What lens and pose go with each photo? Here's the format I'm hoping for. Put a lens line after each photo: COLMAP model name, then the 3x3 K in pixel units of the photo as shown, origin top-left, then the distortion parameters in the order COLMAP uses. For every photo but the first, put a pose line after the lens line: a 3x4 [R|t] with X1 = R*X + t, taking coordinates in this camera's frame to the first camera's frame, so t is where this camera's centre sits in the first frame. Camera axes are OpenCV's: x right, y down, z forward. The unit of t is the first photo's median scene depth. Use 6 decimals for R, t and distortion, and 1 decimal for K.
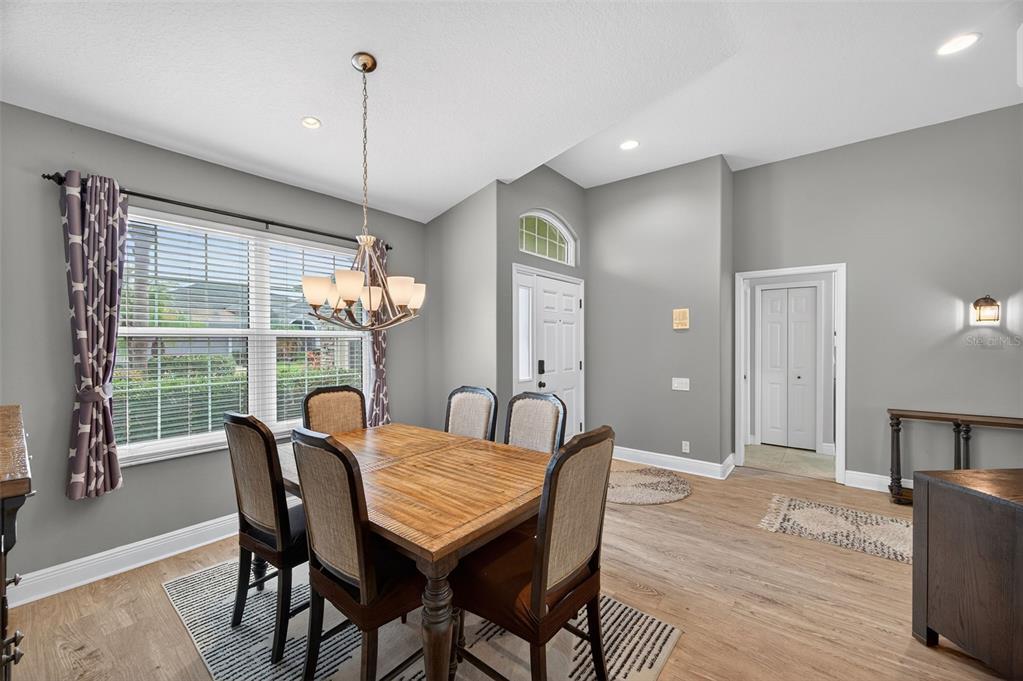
lens RADIAL K [[399.5, 0, 508.0], [0, 399.5, 341.3], [0, 0, 1]] dist [0.002315, -0.000378]
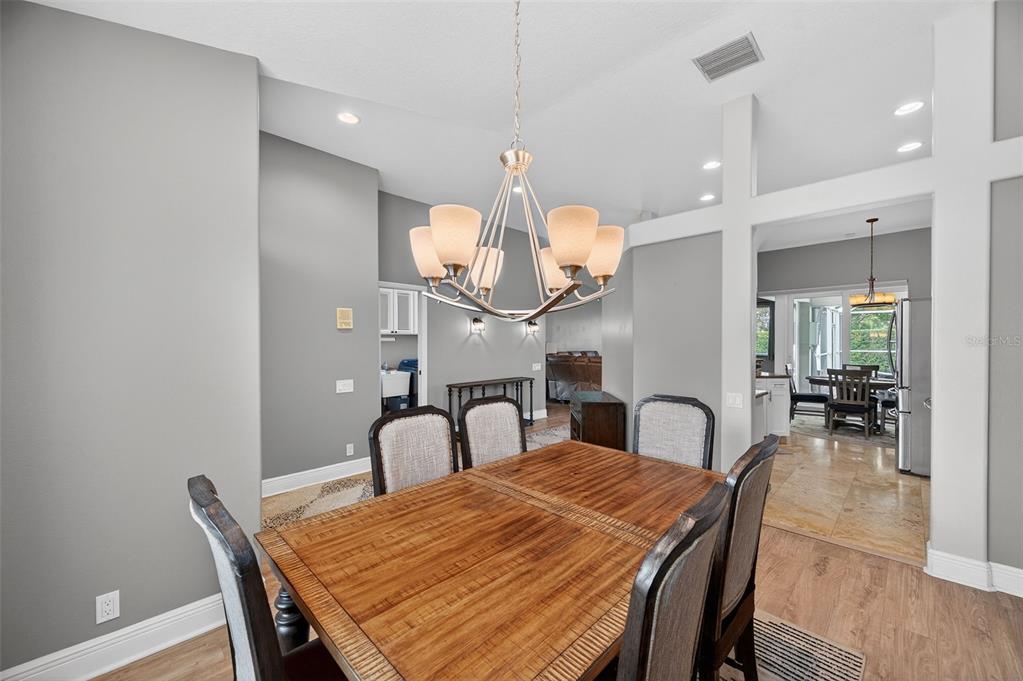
lens RADIAL K [[399.5, 0, 516.7], [0, 399.5, 347.5], [0, 0, 1]] dist [0.002315, -0.000378]
pose [[0.093093, -0.012865, 0.995574, -1.024934], [0.003099, 0.999915, 0.012632, 0.007047], [-0.995653, 0.001910, 0.093125, 1.060418]]
